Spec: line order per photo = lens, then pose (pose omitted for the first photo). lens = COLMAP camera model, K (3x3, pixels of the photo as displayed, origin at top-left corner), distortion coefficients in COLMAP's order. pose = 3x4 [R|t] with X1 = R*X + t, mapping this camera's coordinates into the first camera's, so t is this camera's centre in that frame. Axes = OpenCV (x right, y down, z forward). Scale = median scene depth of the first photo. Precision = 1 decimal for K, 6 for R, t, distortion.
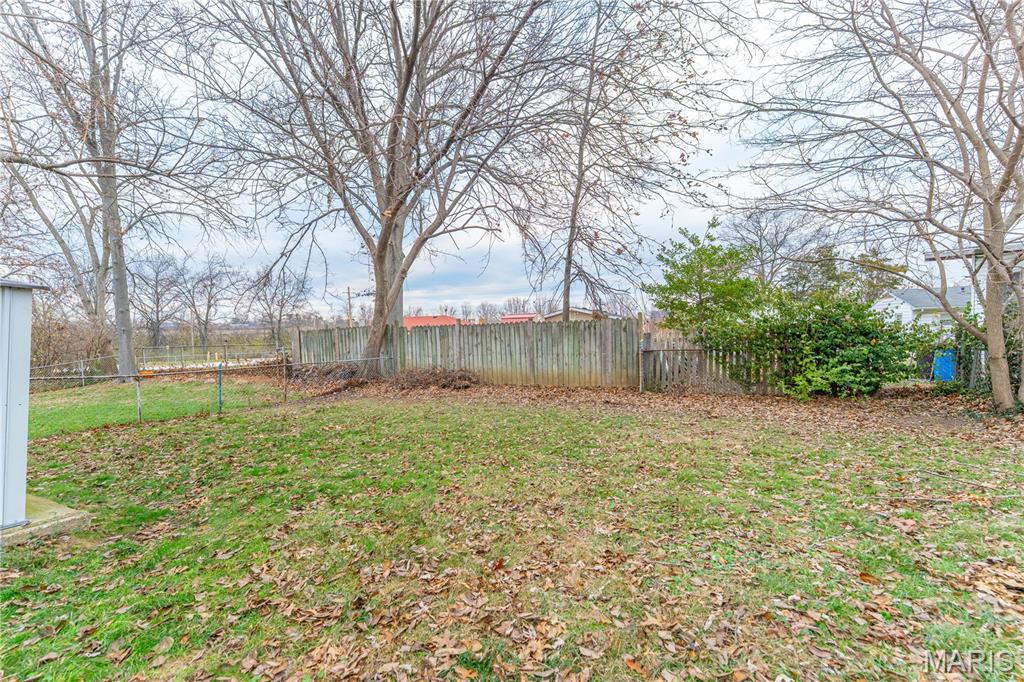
lens RADIAL K [[410.3, 0, 509.9], [0, 410.3, 347.1], [0, 0, 1]] dist [0.003225, -0.000467]
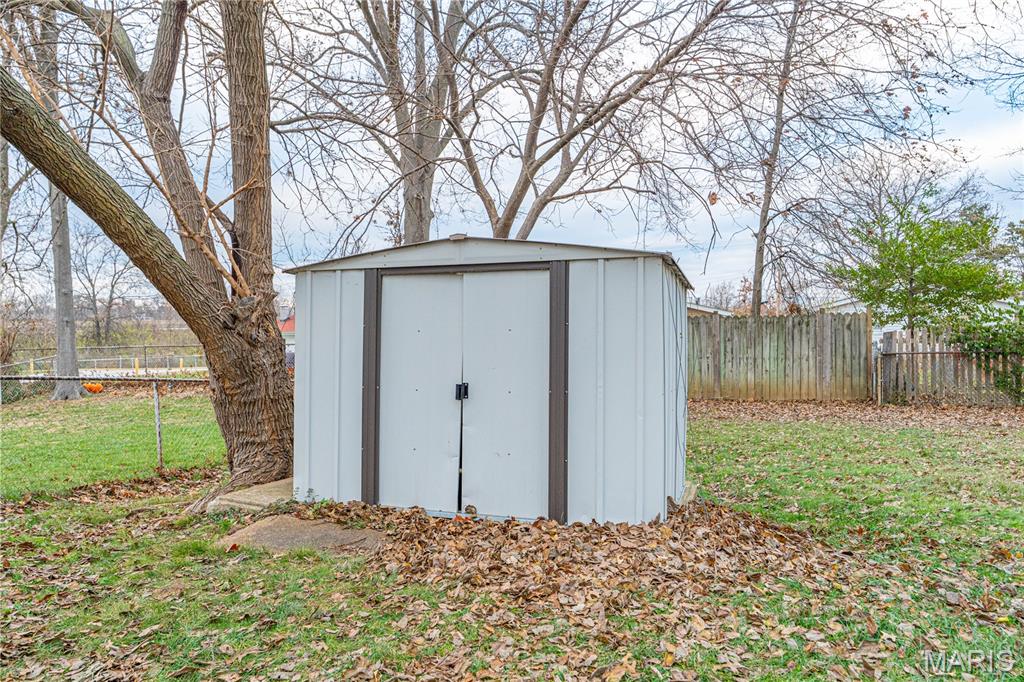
lens RADIAL K [[671.3, 0, 513.3], [0, 671.3, 340.5], [0, 0, 1]] dist [0.009843, -0.003130]
pose [[0.995876, 0.006446, 0.090494, -0.467091], [-0.004859, 0.999831, -0.017748, 0.008487], [-0.090593, 0.017235, 0.995739, -0.229338]]
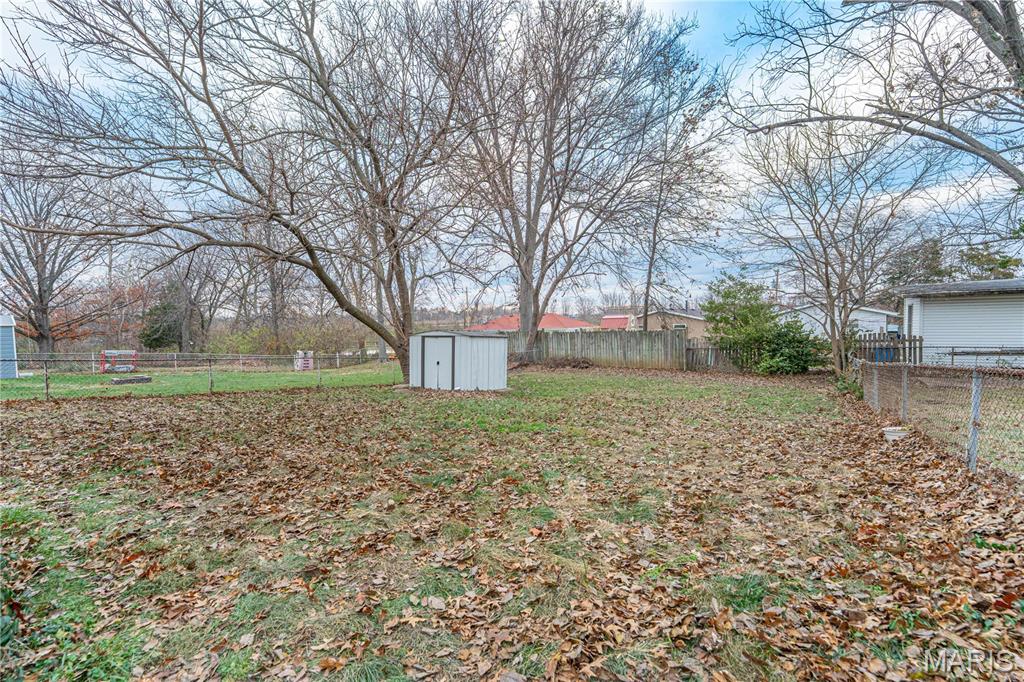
lens RADIAL K [[410.3, 0, 517.4], [0, 410.3, 341.4], [0, 0, 1]] dist [0.003225, -0.000467]
pose [[0.978920, 0.006606, -0.204139, -0.037893], [-0.003751, 0.999890, 0.014368, -0.042208], [0.204211, -0.013300, 0.978837, -0.854729]]
